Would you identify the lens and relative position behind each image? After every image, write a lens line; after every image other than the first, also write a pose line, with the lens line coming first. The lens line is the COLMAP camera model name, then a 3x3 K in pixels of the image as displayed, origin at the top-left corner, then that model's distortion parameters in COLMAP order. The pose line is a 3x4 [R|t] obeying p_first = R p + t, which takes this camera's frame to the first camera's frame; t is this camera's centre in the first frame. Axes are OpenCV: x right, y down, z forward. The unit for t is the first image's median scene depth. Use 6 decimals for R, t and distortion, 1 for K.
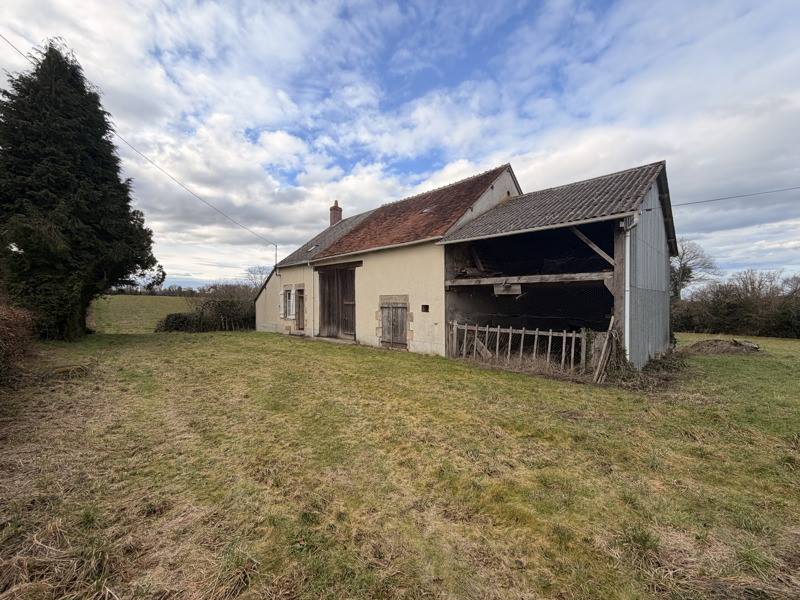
lens RADIAL K [[318.9, 0, 400.2], [0, 318.9, 302.3], [0, 0, 1]] dist [0.001810, 0.000067]
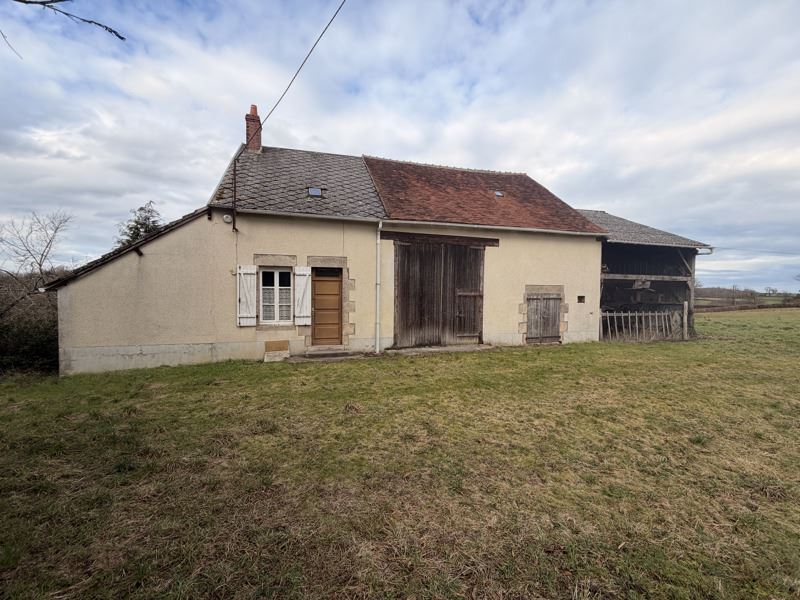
lens RADIAL K [[318.9, 0, 400.2], [0, 318.9, 299.1], [0, 0, 1]] dist [0.001810, 0.000067]
pose [[0.497355, -0.025395, 0.867175, -0.978234], [-0.009215, 0.999360, 0.034552, -0.010381], [-0.867498, -0.025175, 0.496803, 0.871994]]
